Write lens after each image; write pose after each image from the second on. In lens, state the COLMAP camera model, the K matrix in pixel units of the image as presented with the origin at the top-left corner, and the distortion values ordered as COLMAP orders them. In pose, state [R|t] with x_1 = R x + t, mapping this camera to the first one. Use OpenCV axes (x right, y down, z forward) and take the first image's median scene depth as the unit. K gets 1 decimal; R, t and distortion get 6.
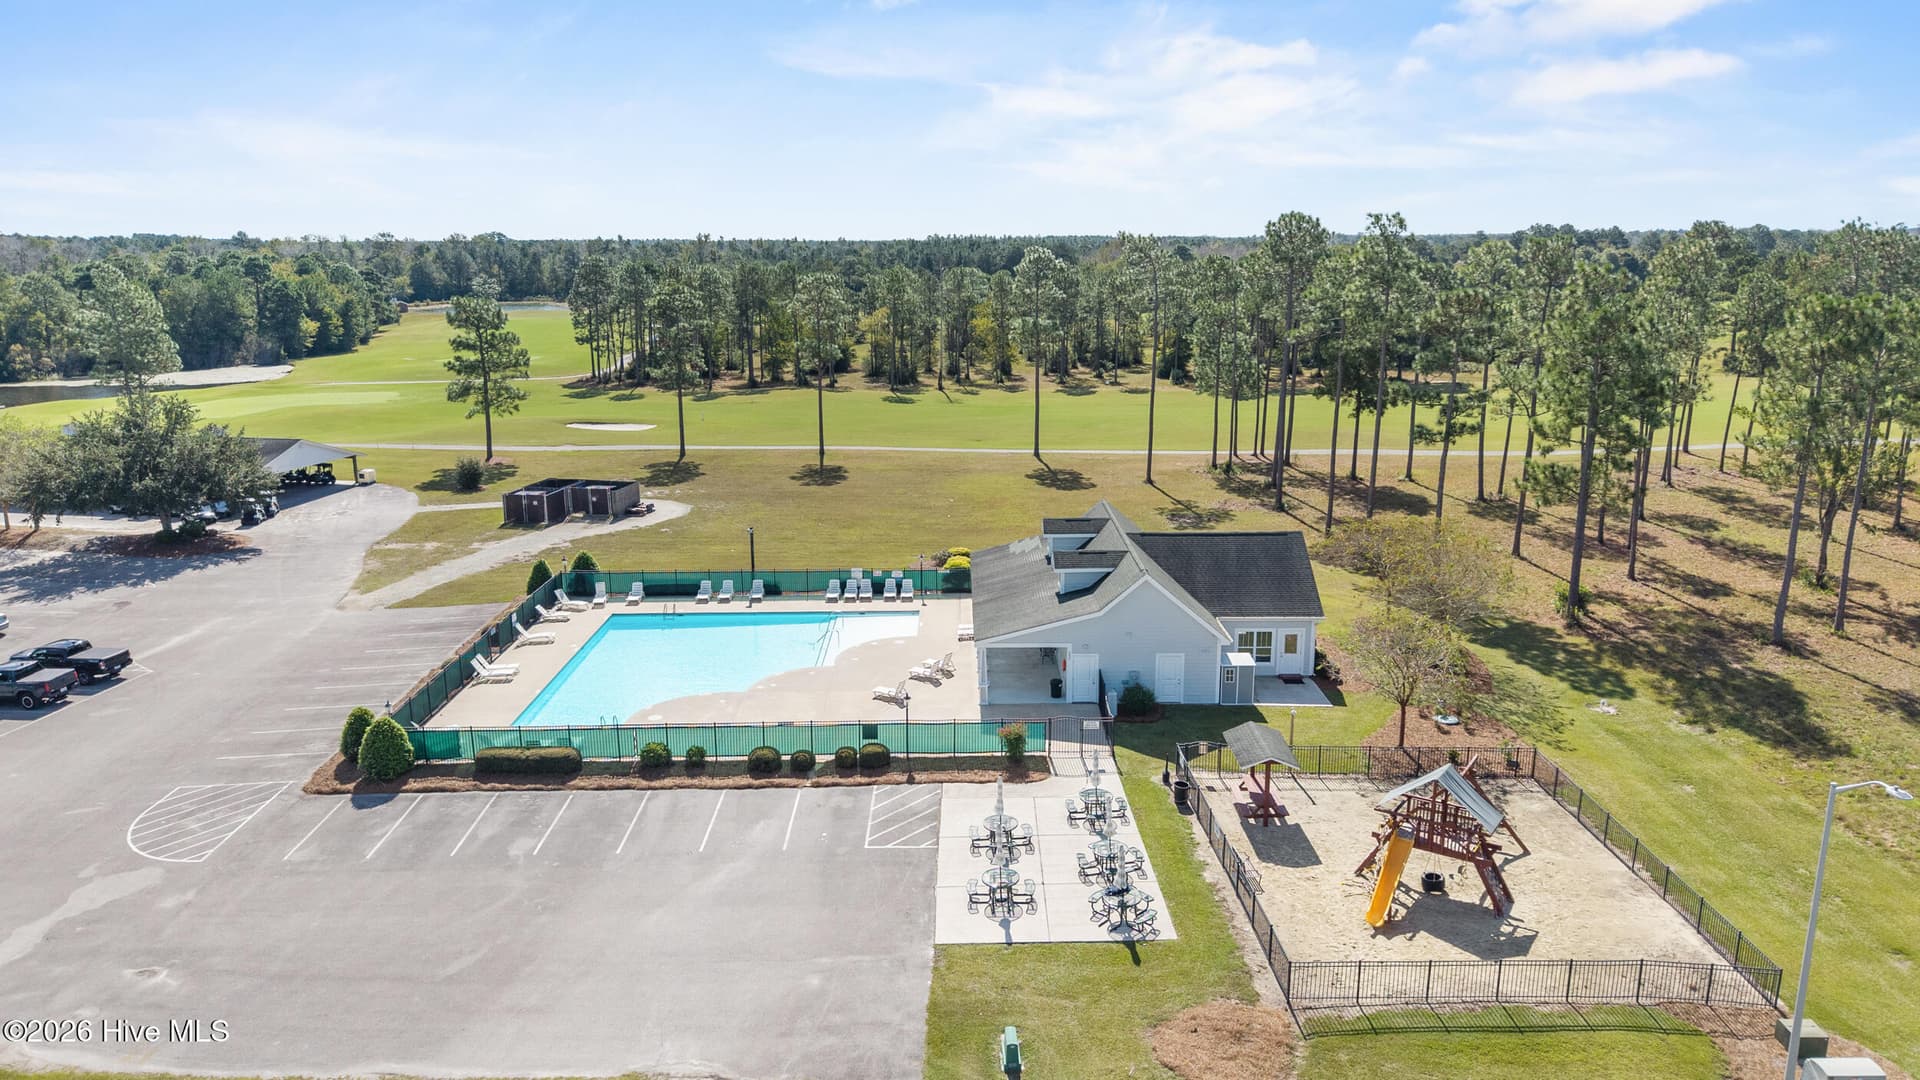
lens RADIAL K [[1304.0, 0, 961.6], [0, 1304.0, 537.0], [0, 0, 1]] dist [-0.023458, -0.003390]
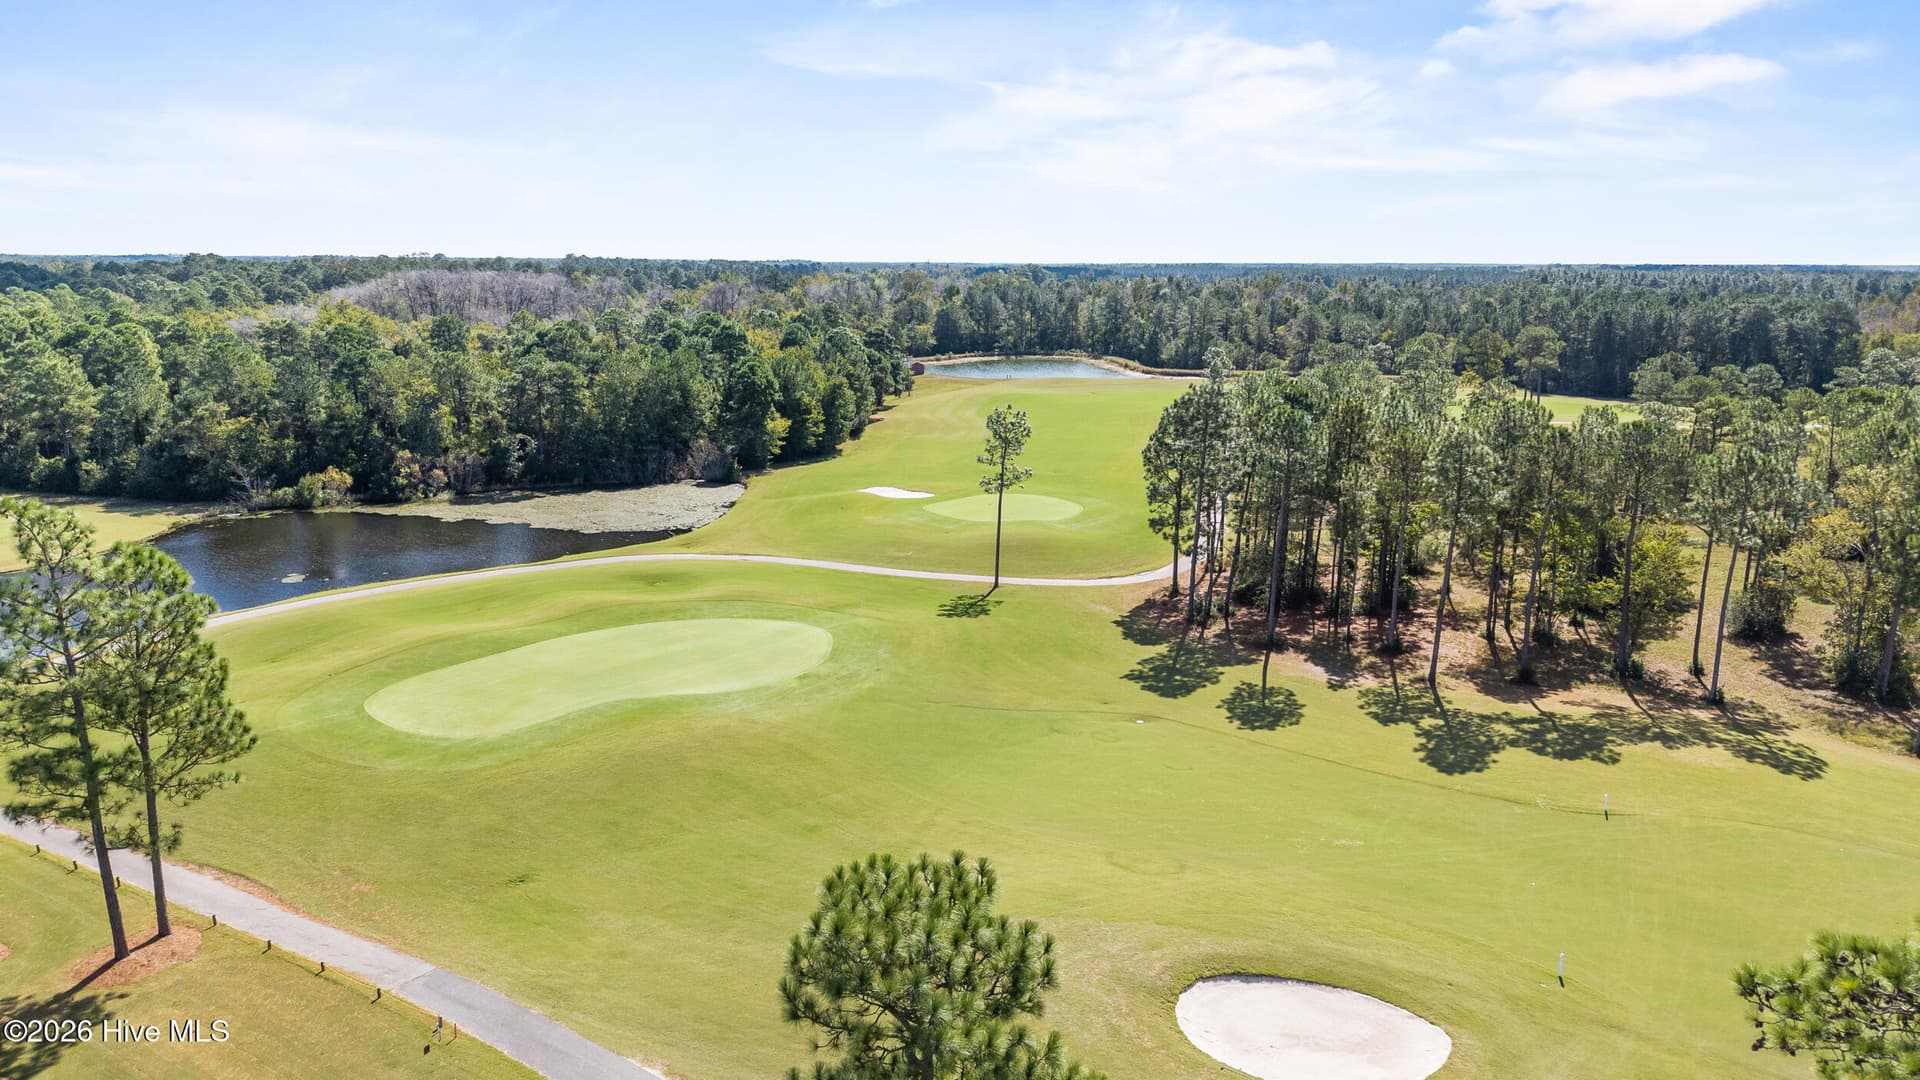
lens RADIAL K [[1304.0, 0, 962.2], [0, 1304.0, 545.6], [0, 0, 1]] dist [-0.023458, -0.003390]
pose [[0.925744, 0.088393, -0.367675, -0.124091], [-0.092893, 0.995661, 0.005477, -0.104242], [0.366564, 0.029084, 0.929938, 0.338335]]
